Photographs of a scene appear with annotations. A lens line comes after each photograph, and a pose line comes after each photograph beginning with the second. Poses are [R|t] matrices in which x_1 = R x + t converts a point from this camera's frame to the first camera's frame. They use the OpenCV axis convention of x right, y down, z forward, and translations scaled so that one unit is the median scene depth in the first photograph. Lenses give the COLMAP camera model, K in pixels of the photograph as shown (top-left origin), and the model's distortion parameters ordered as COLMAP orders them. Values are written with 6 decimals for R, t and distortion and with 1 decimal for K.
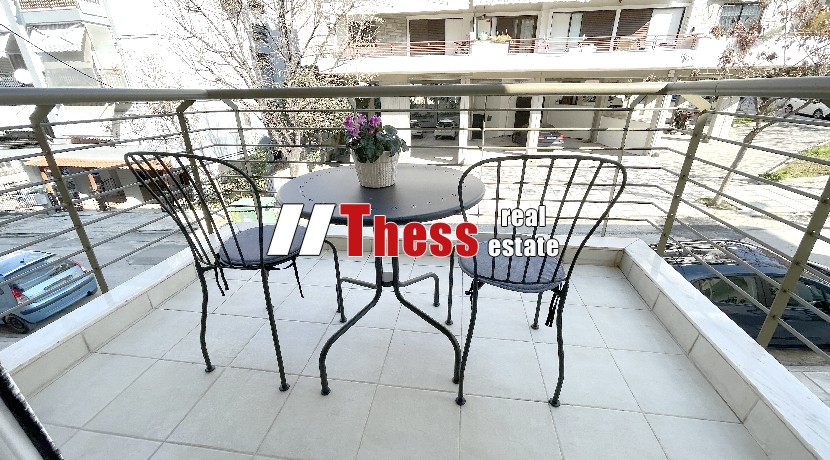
lens RADIAL K [[332.8, 0, 414.1], [0, 332.8, 229.4], [0, 0, 1]] dist [-0.002537, -0.000259]
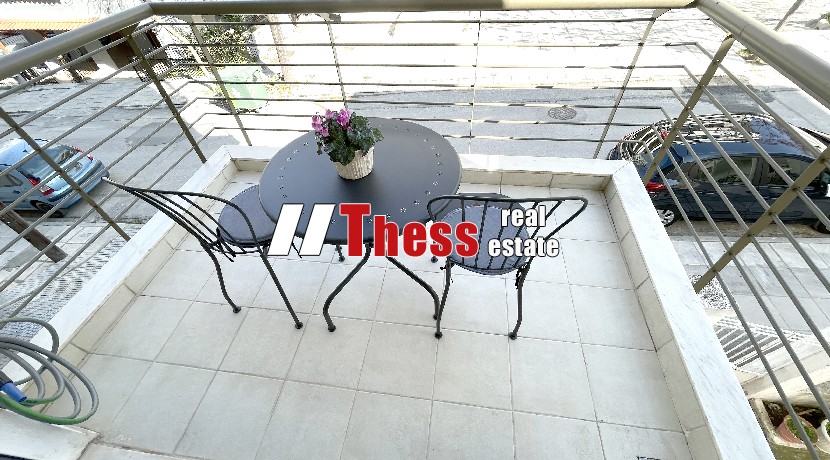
lens RADIAL K [[332.8, 0, 416.6], [0, 332.8, 233.7], [0, 0, 1]] dist [-0.002537, -0.000259]
pose [[0.999524, -0.021397, -0.022229, 0.090473], [0.028810, 0.905101, 0.424219, -0.364563], [0.011042, -0.424658, 0.905287, 0.012878]]
